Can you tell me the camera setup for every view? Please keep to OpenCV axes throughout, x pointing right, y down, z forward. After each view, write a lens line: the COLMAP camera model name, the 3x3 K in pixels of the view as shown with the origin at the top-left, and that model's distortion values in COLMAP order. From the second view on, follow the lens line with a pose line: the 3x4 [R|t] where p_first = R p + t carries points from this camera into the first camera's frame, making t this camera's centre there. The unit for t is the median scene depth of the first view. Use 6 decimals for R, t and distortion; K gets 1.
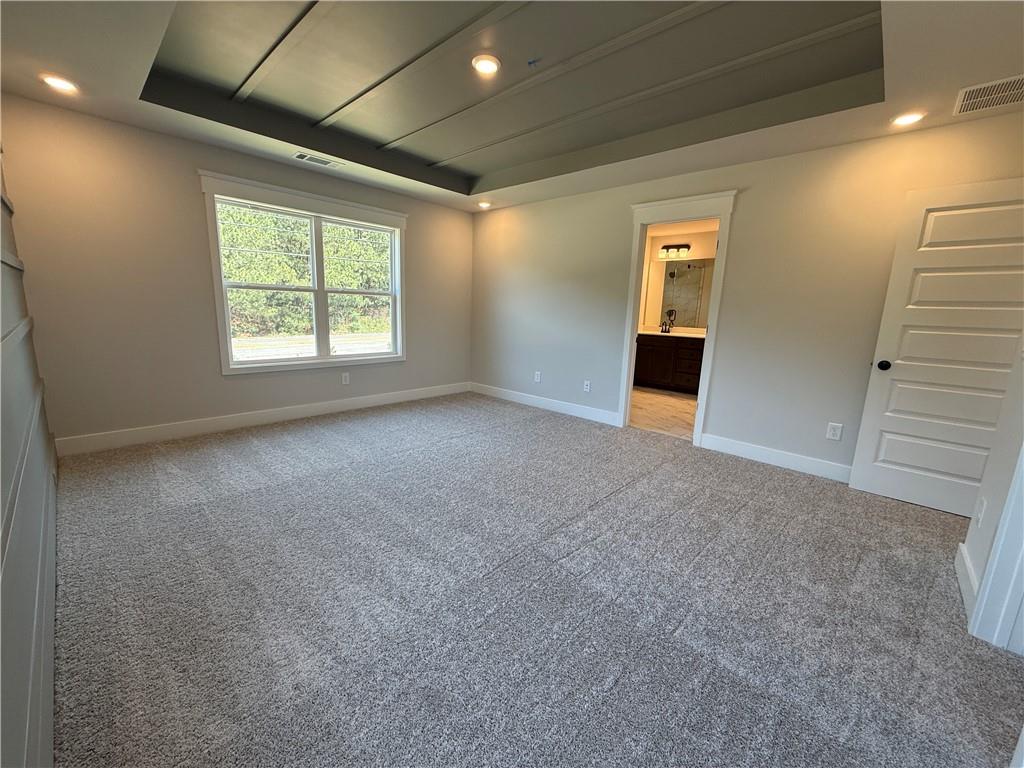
lens RADIAL K [[406.4, 0, 507.0], [0, 406.4, 383.1], [0, 0, 1]] dist [-0.001479, 0.000682]
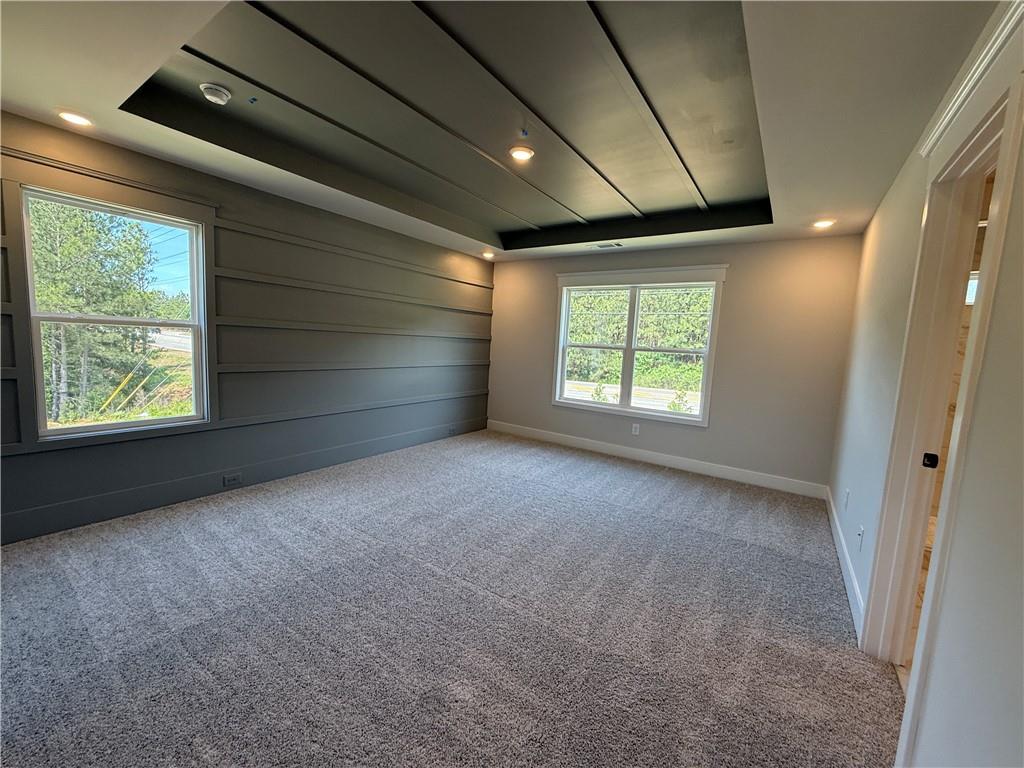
lens RADIAL K [[406.4, 0, 506.1], [0, 406.4, 384.6], [0, 0, 1]] dist [-0.001479, 0.000682]
pose [[0.145887, 0.075674, -0.986403, 0.652351], [-0.226954, 0.973039, 0.041083, -0.100686], [0.962917, 0.217875, 0.159128, 0.520296]]
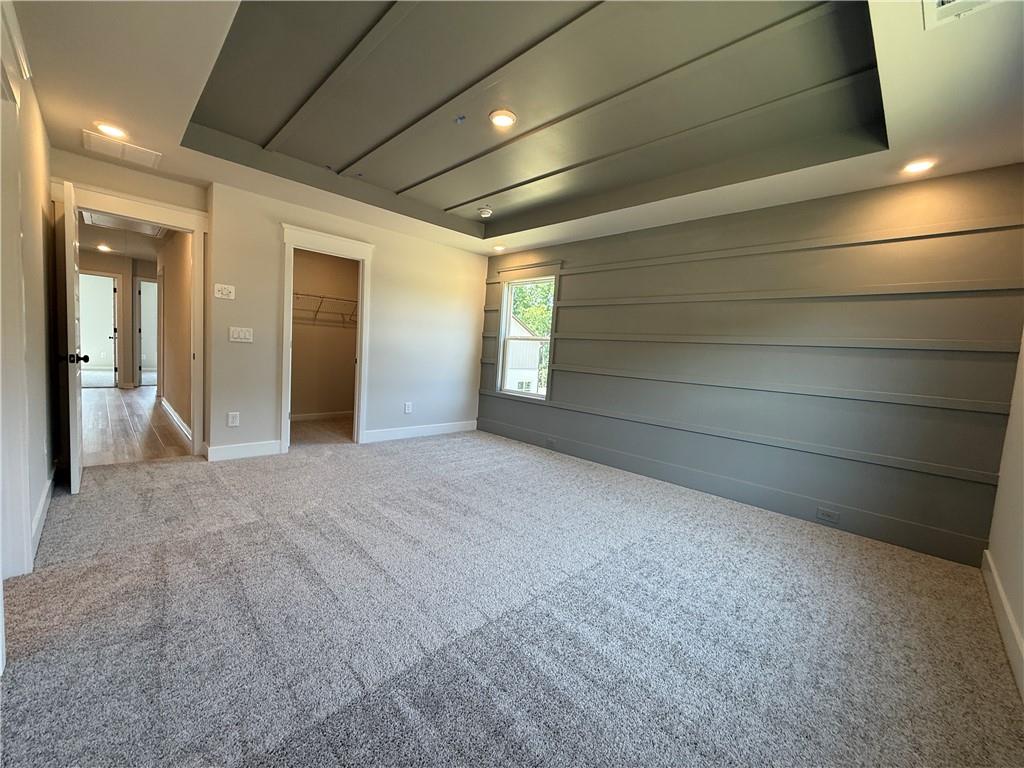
lens RADIAL K [[406.4, 0, 510.5], [0, 406.4, 384.9], [0, 0, 1]] dist [-0.001479, 0.000682]
pose [[-0.994390, -0.103791, 0.020408, -0.093150], [-0.094632, 0.959098, 0.266789, -0.226948], [-0.047263, 0.263361, -0.963539, 1.265994]]
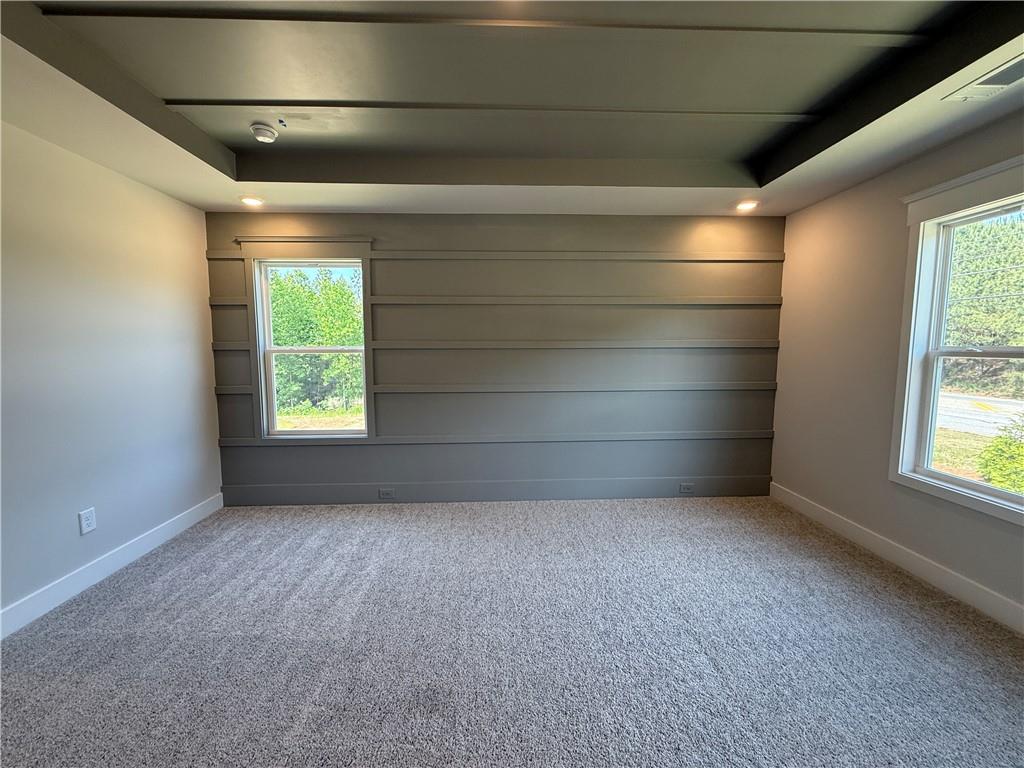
lens RADIAL K [[406.4, 0, 509.4], [0, 406.4, 385.0], [0, 0, 1]] dist [-0.001479, 0.000682]
pose [[-0.700255, 0.032252, -0.713164, 0.214902], [-0.153856, 0.968685, 0.194879, -0.187947], [0.697116, 0.246189, -0.673364, 0.864072]]
